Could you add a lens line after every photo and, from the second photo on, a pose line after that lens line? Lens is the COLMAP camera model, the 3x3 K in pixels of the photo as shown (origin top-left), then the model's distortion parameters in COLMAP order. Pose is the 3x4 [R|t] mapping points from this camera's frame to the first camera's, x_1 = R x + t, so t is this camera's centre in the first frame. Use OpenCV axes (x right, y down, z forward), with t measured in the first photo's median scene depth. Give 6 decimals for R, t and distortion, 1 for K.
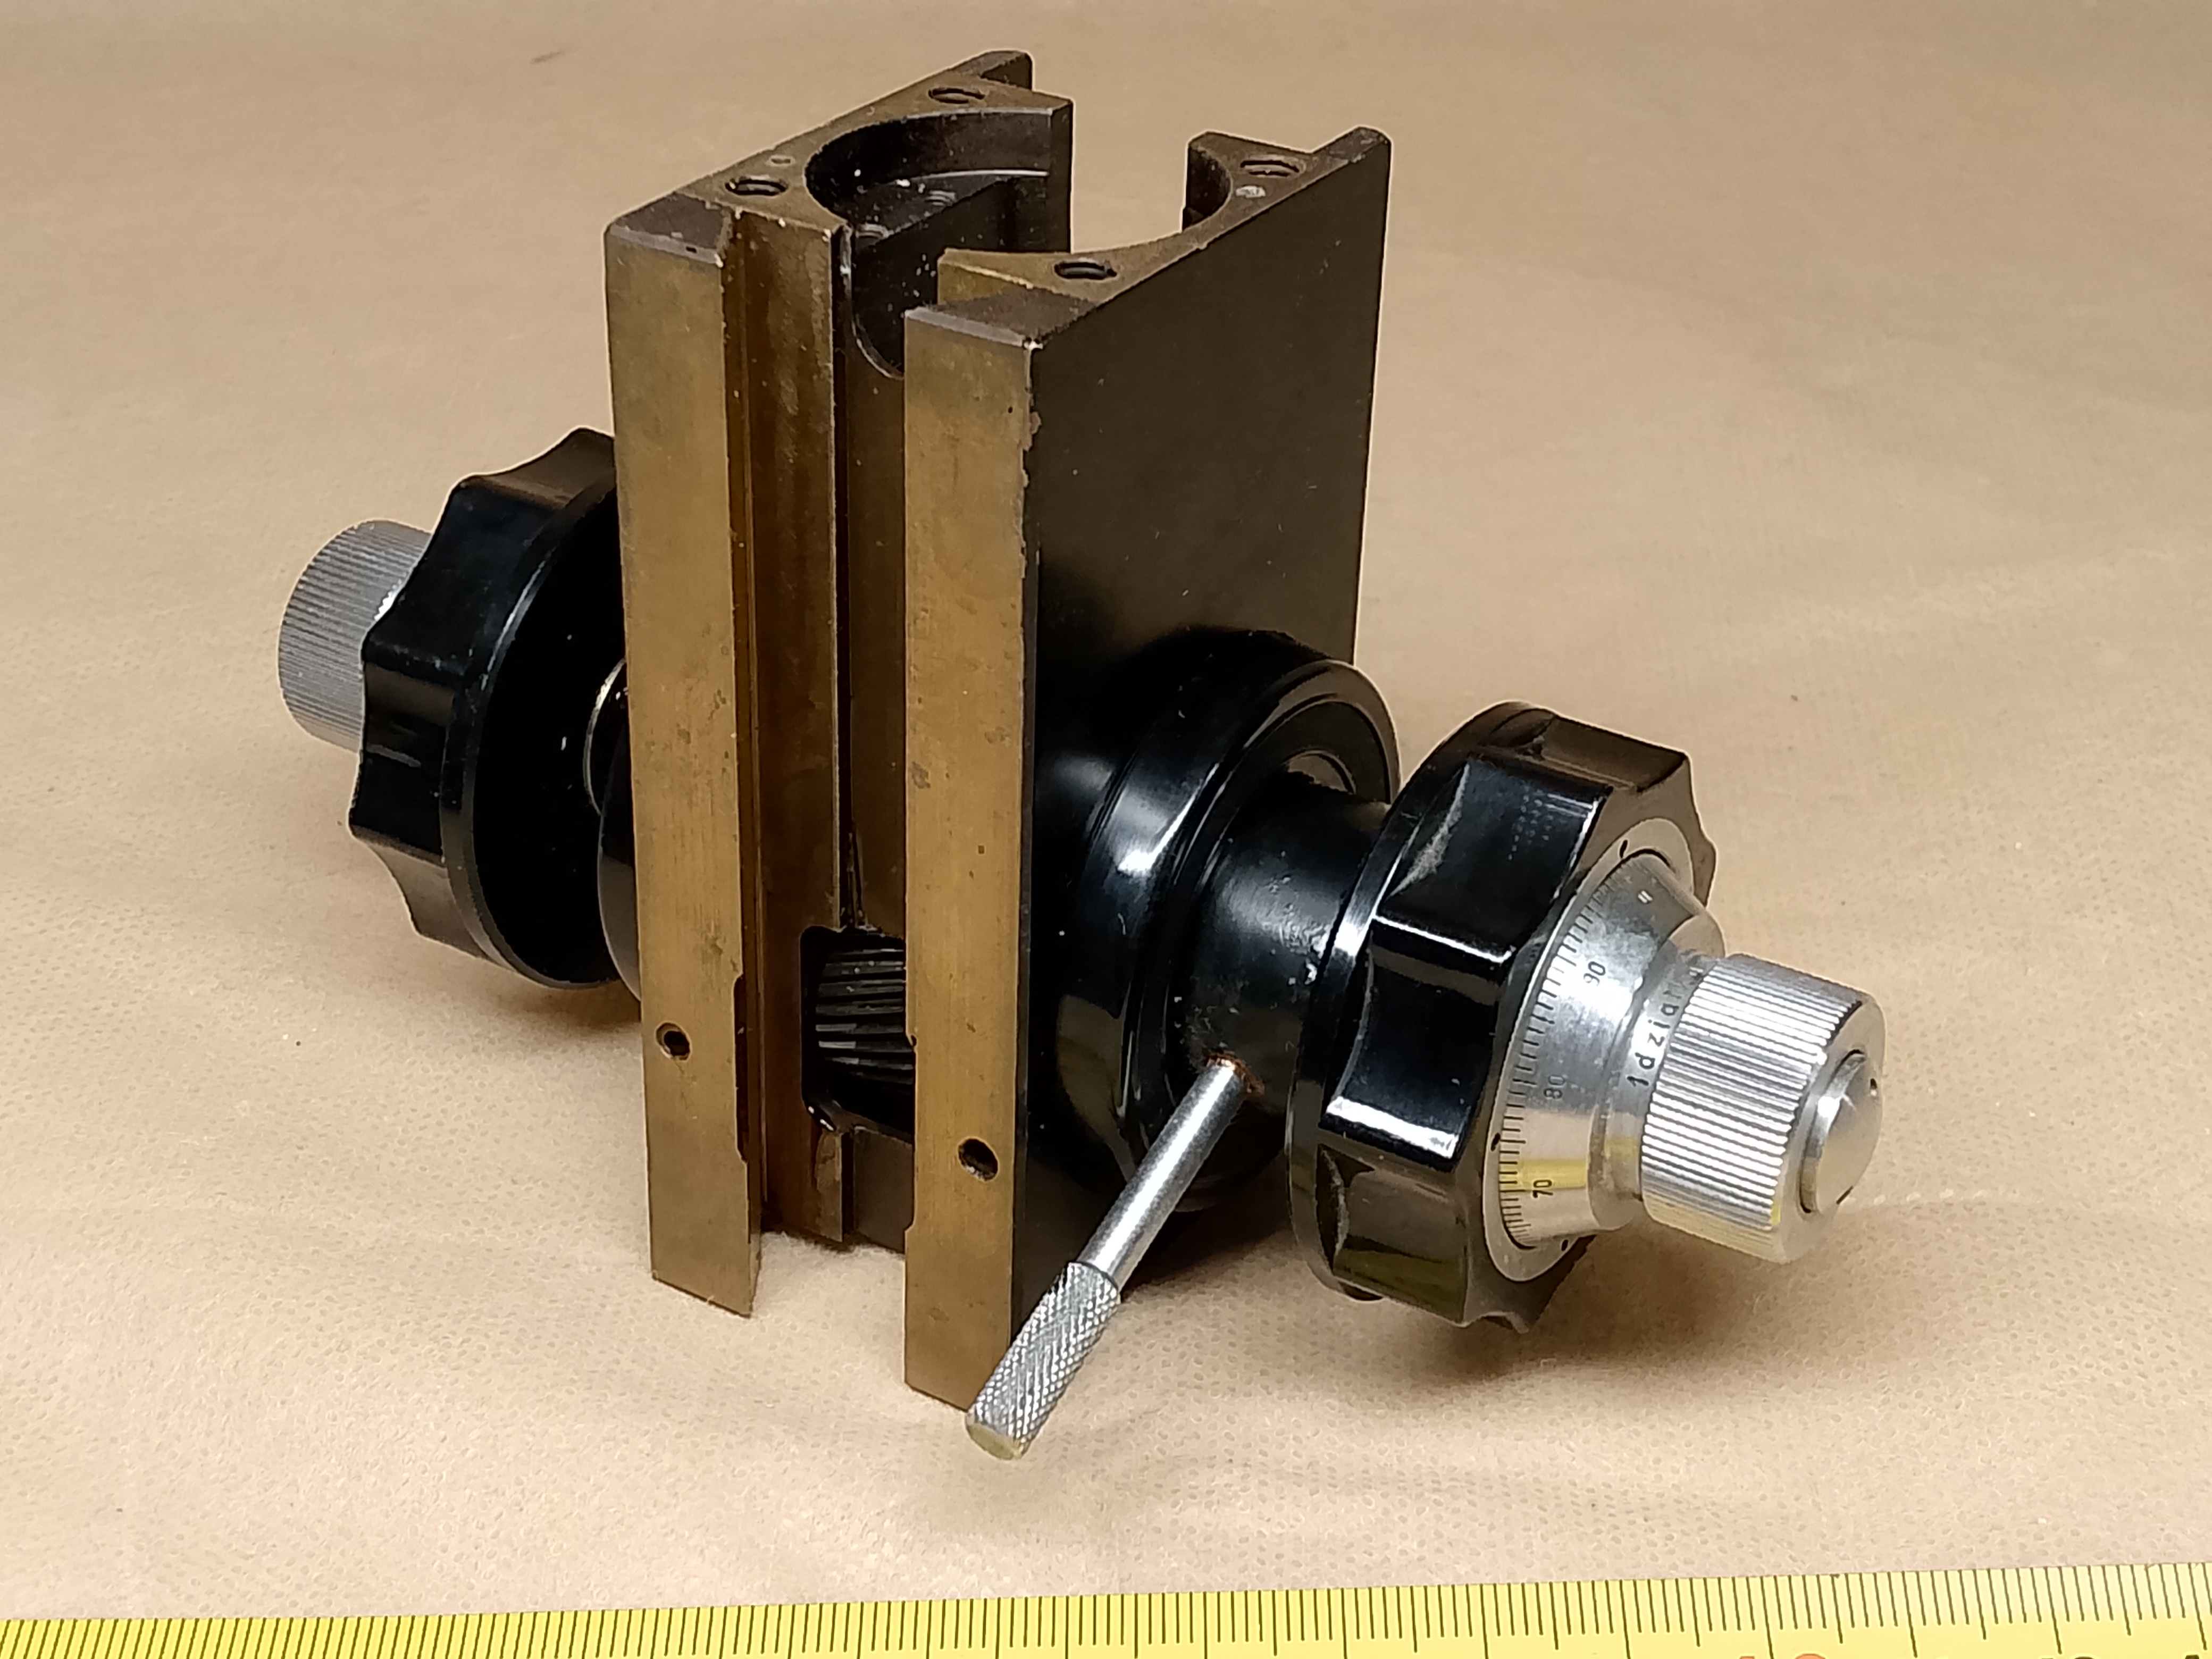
lens RADIAL K [[3601.7, 0, 1106.0], [0, 3601.7, 829.5], [0, 0, 1]] dist [0.307770, -1.001128]
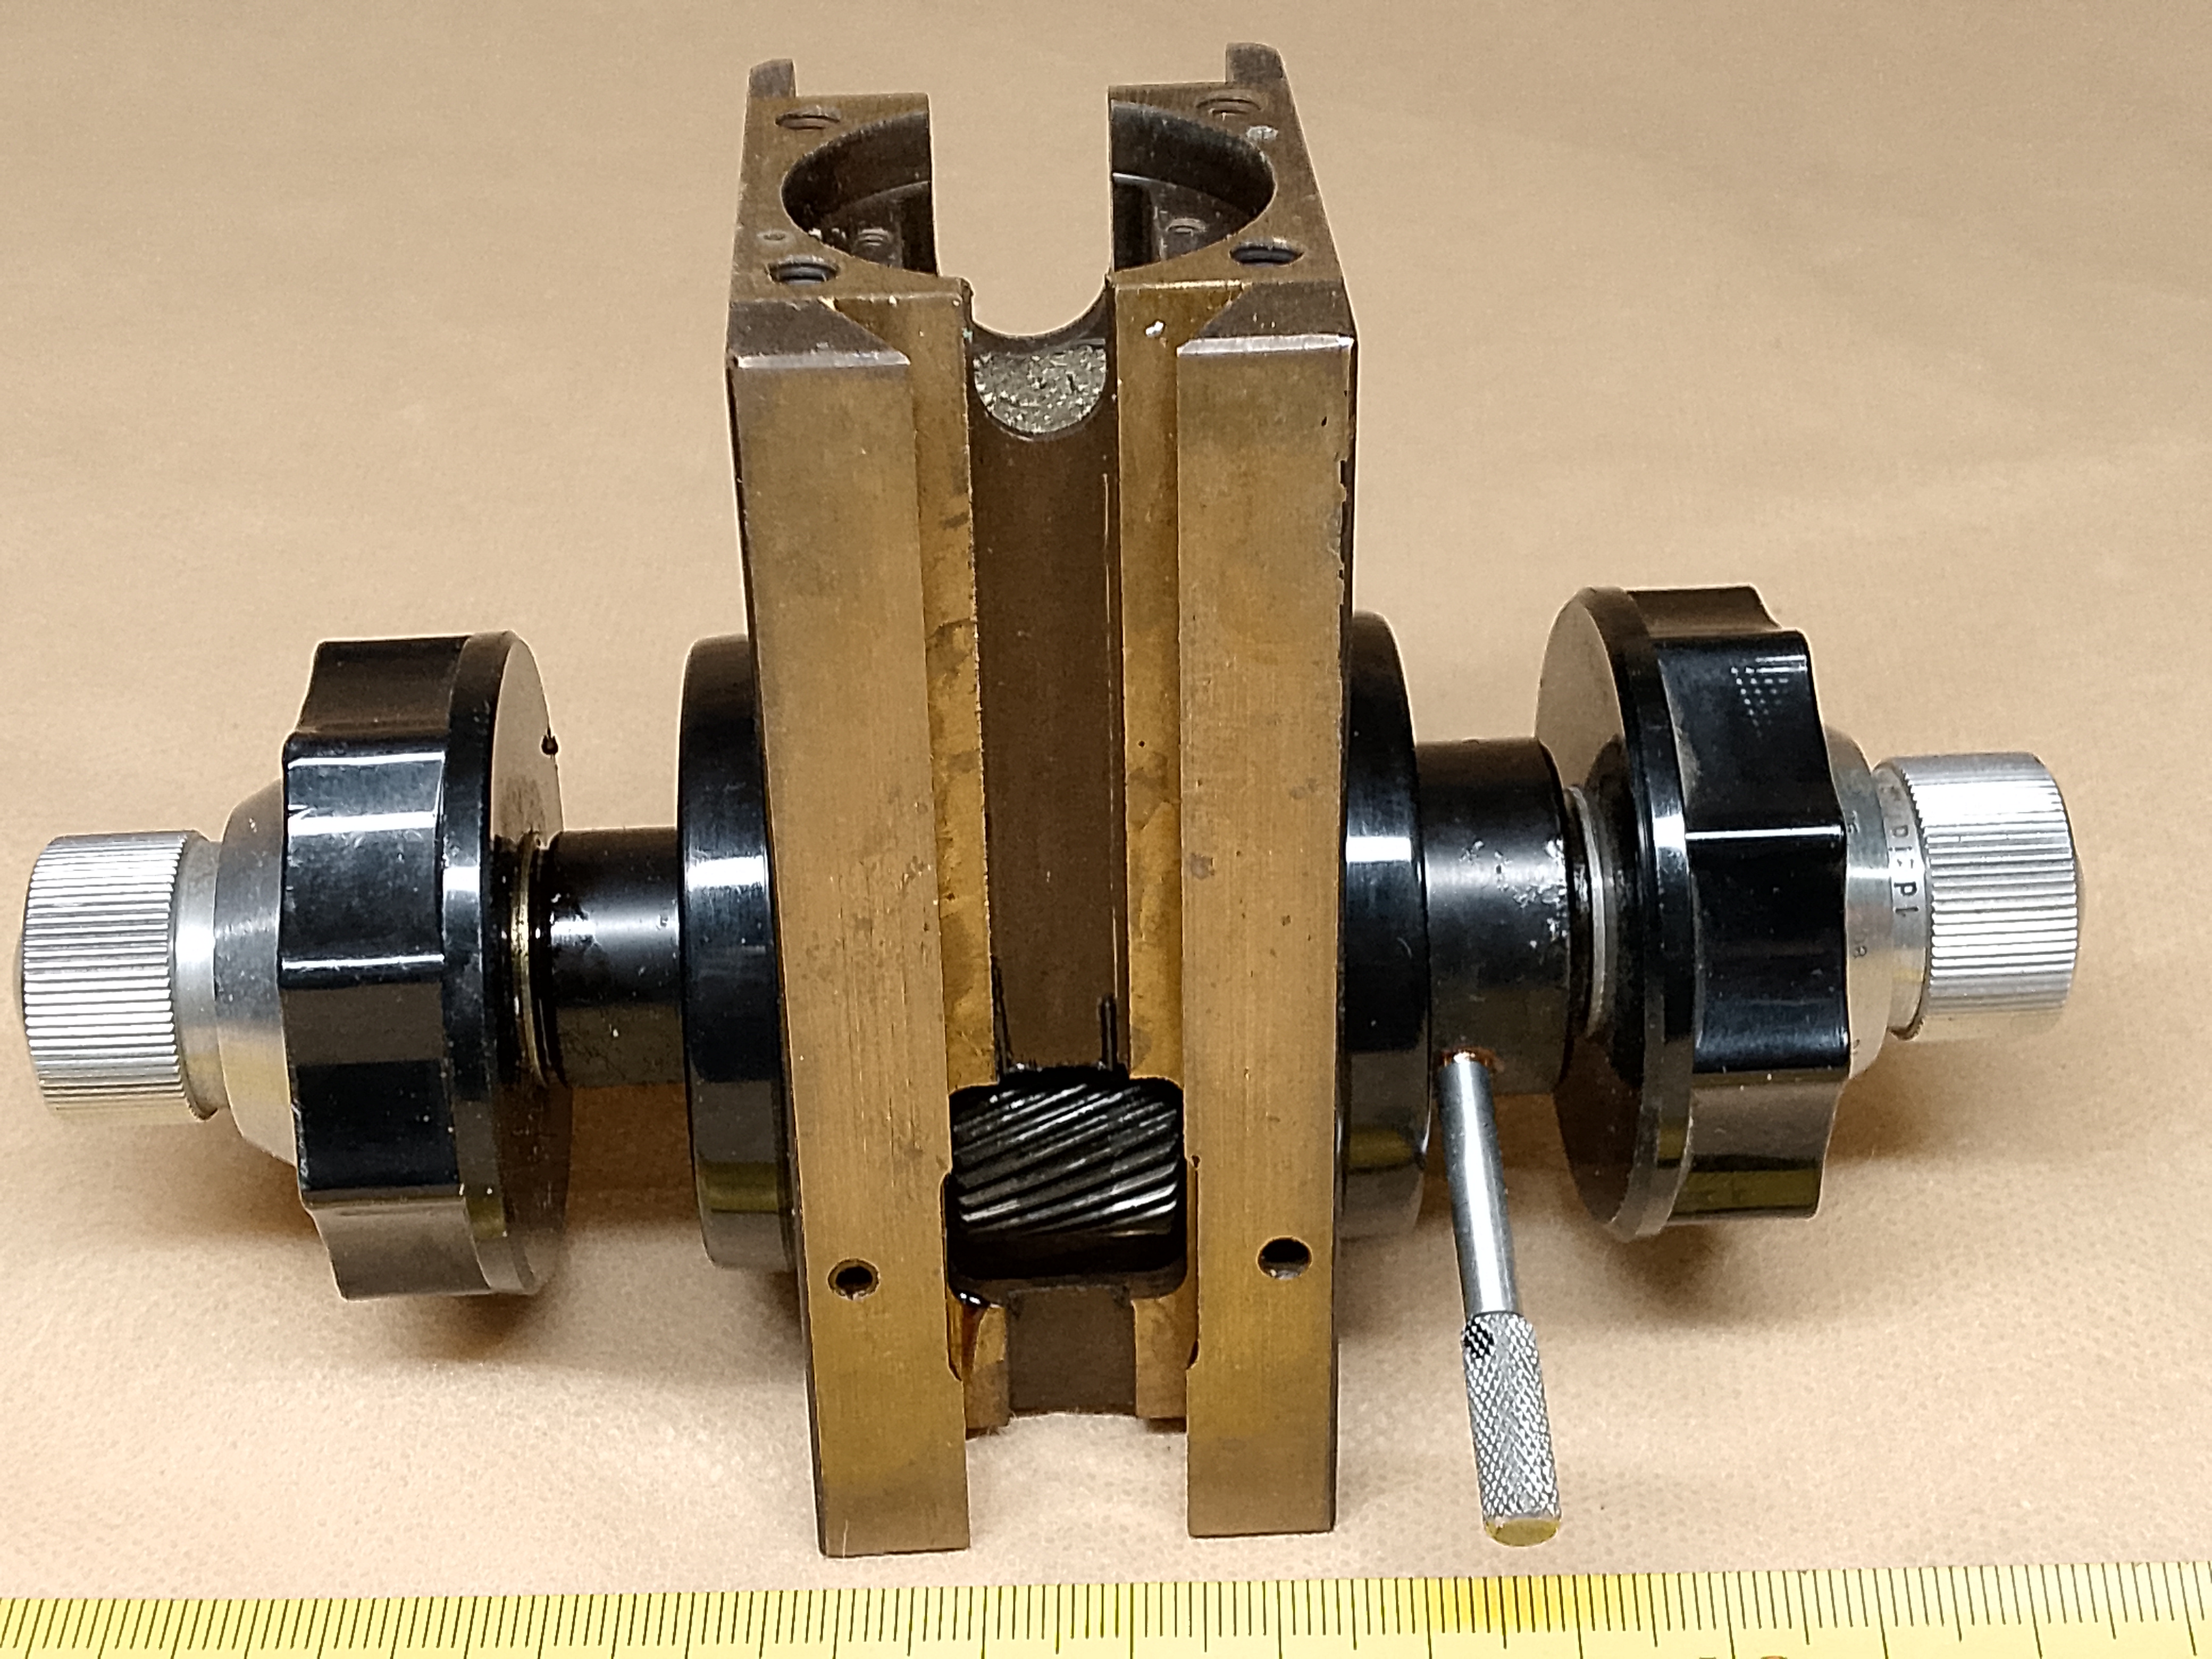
lens RADIAL K [[3601.7, 0, 1106.0], [0, 3601.7, 829.5], [0, 0, 1]] dist [0.307770, -1.001128]
pose [[0.817794, -0.333538, 0.469004, -0.461873], [0.318831, 0.941018, 0.113277, -0.125242], [-0.479123, 0.056895, 0.875902, 0.237419]]
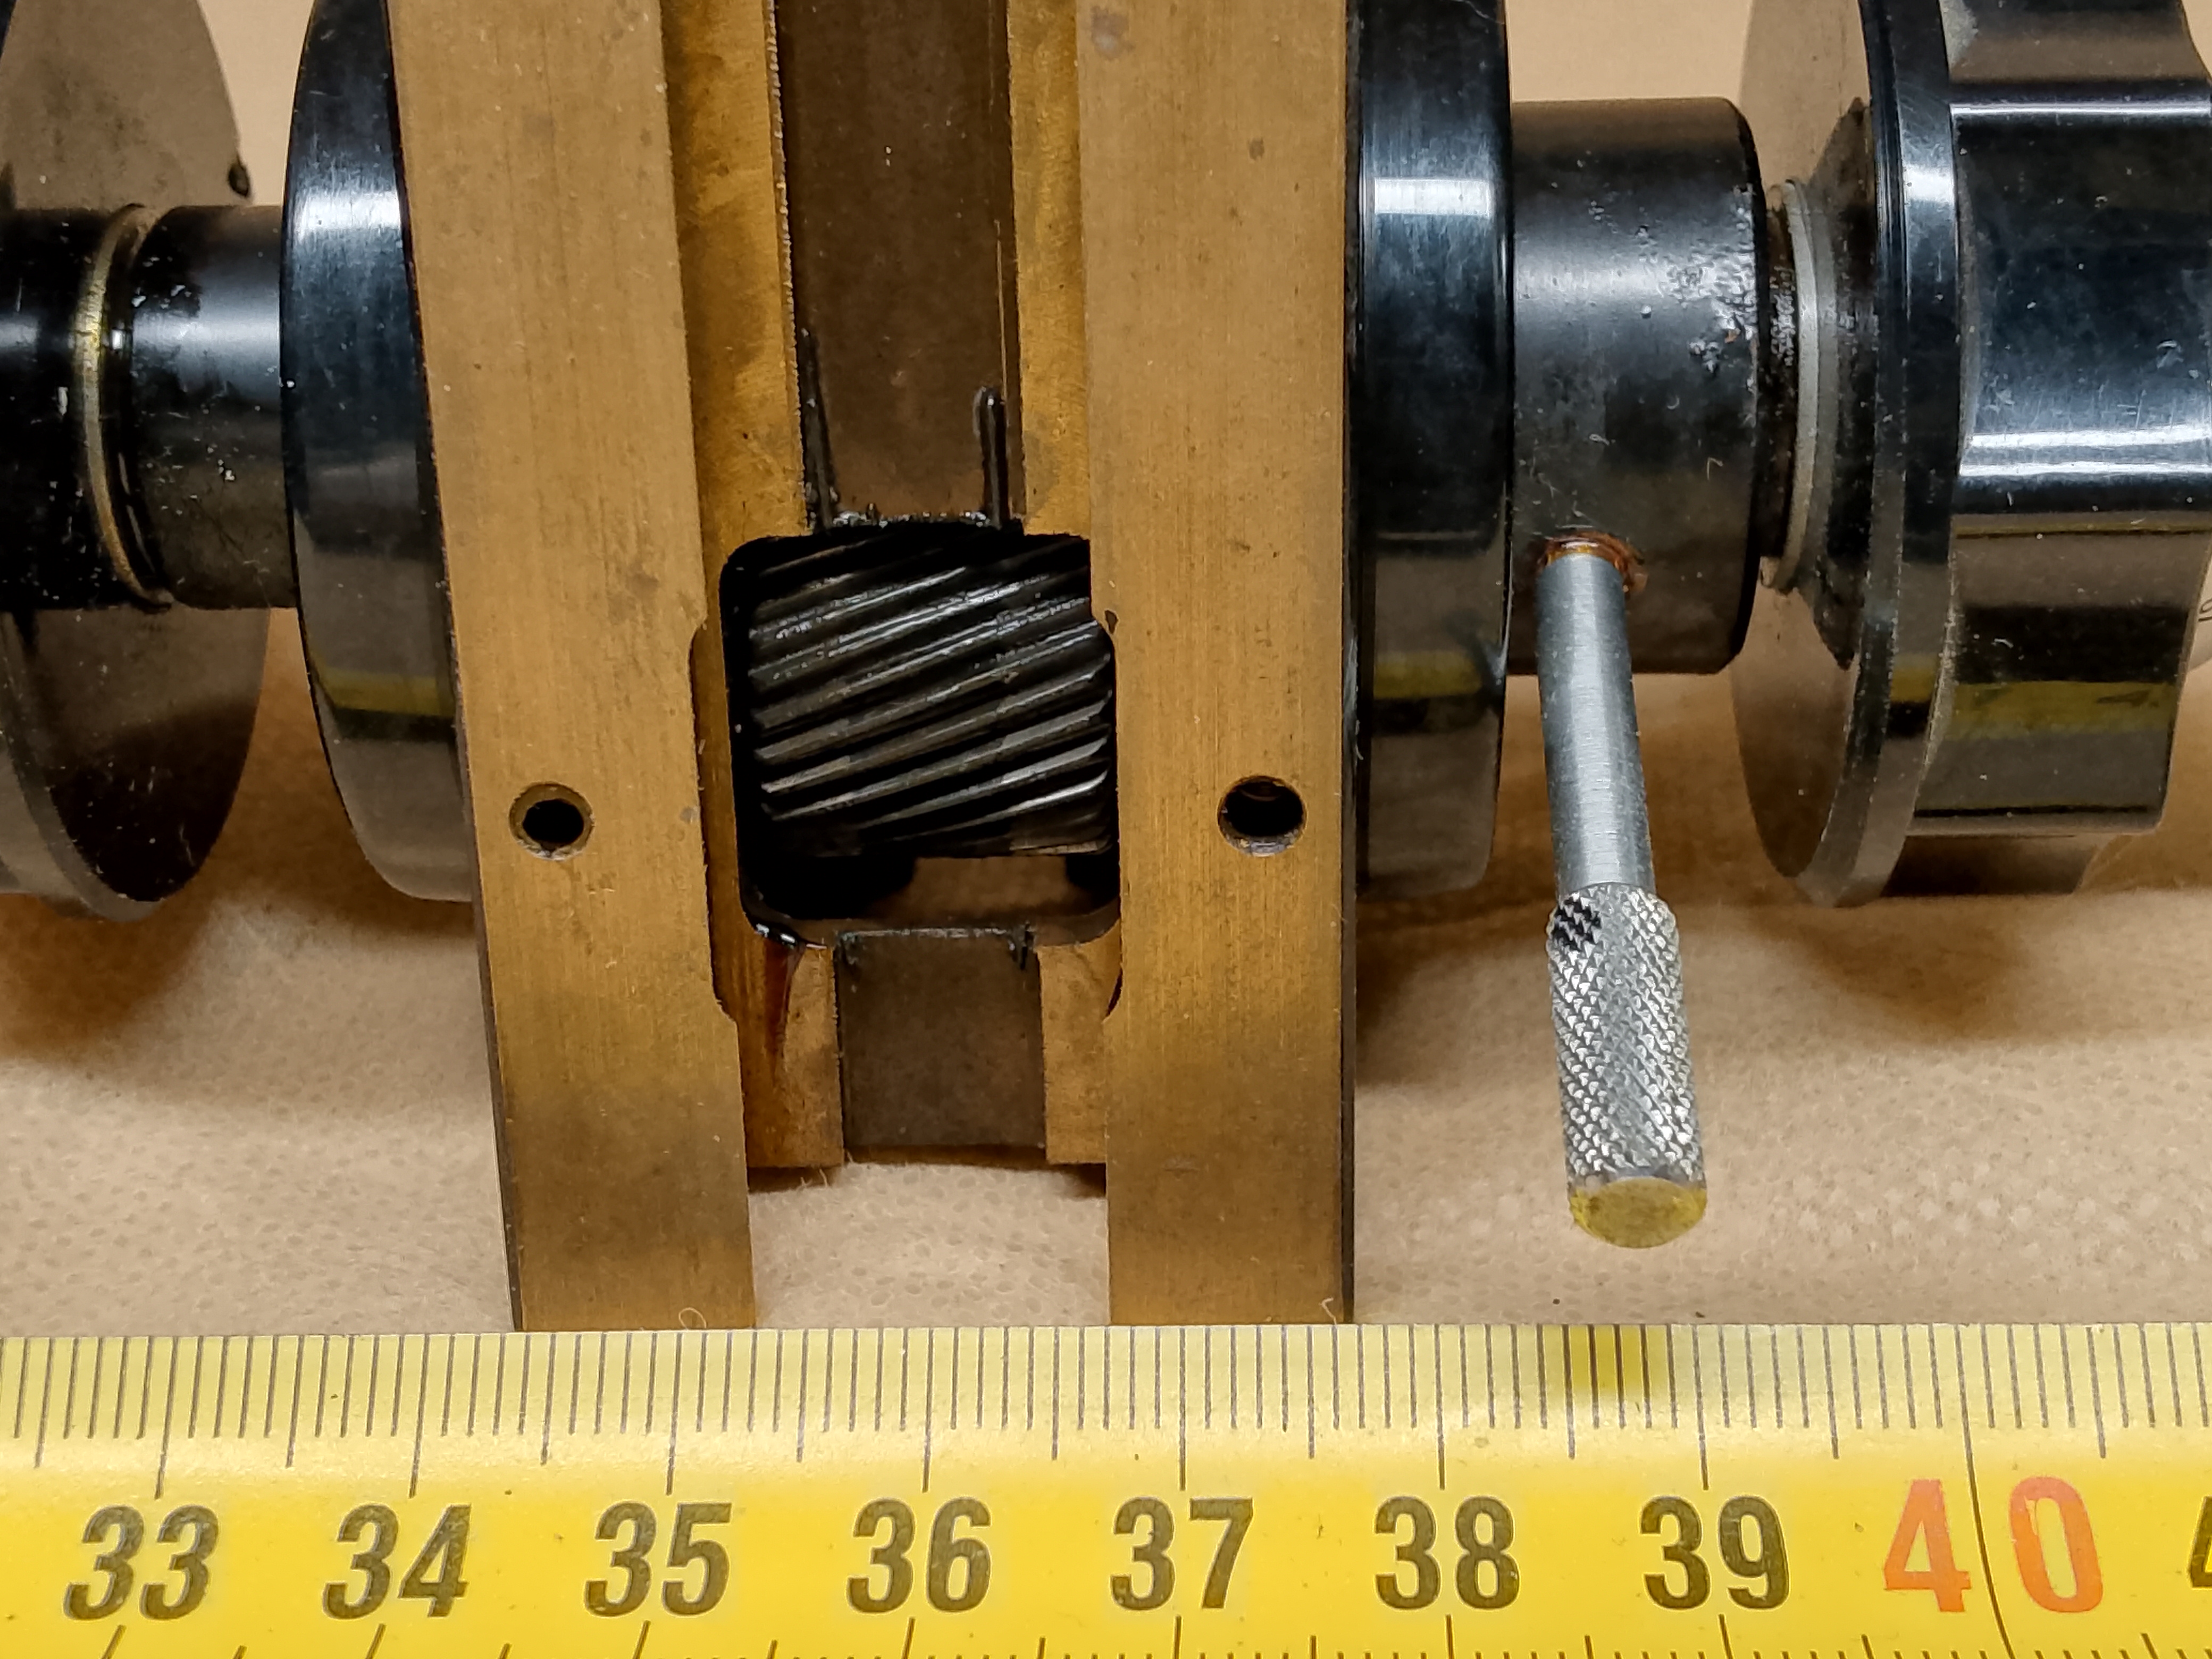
lens RADIAL K [[3601.7, 0, 1106.0], [0, 3601.7, 829.5], [0, 0, 1]] dist [0.307770, -1.001128]
pose [[0.863772, -0.238802, 0.443702, -0.298928], [0.288071, 0.956503, -0.046005, 0.113371], [-0.413417, 0.167556, 0.894993, 0.537858]]
